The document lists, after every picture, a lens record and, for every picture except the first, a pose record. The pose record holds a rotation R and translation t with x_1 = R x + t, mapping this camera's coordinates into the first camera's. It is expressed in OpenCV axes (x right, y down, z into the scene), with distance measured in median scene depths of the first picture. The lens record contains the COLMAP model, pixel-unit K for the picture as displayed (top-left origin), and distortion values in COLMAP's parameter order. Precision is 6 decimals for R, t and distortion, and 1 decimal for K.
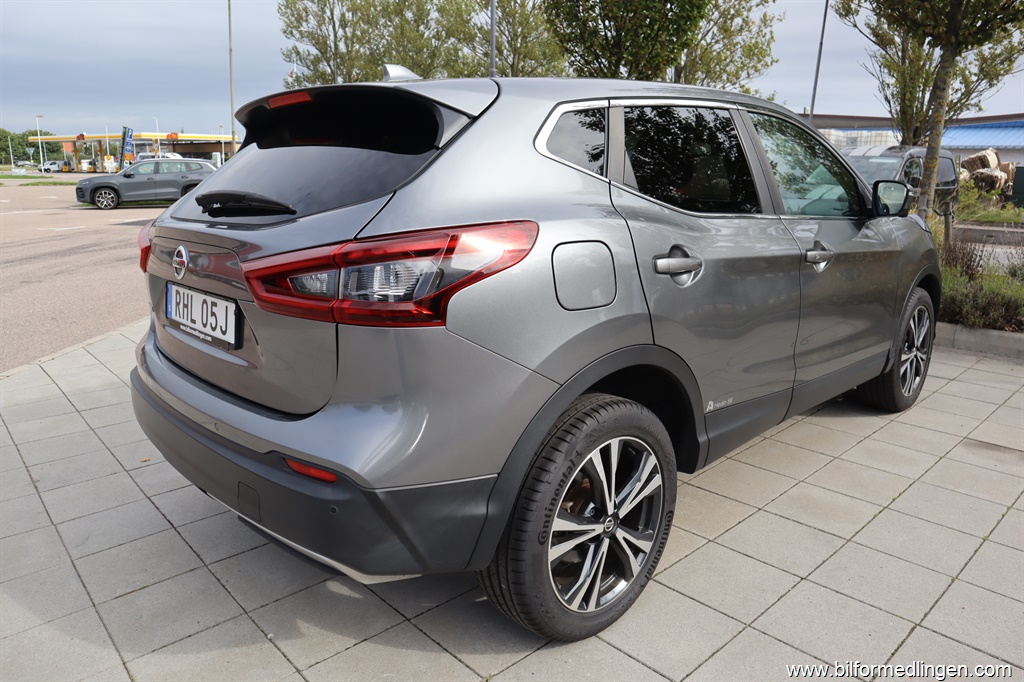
lens RADIAL K [[709.8, 0, 512.0], [0, 709.8, 341.0], [0, 0, 1]] dist [-0.131547, 0.084163]
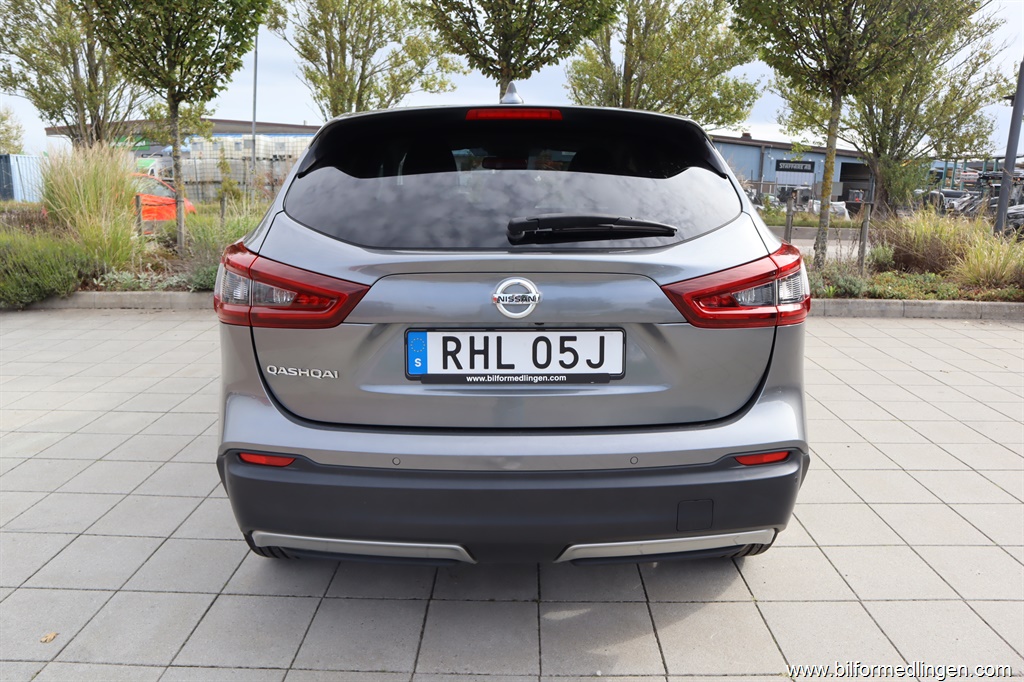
lens RADIAL K [[709.8, 0, 512.0], [0, 709.8, 341.0], [0, 0, 1]] dist [-0.131547, 0.084163]
pose [[0.688779, -0.163141, 0.706377, -1.018591], [0.167440, 0.983806, 0.063945, -0.109103], [-0.705370, 0.074232, 0.704941, 0.358690]]
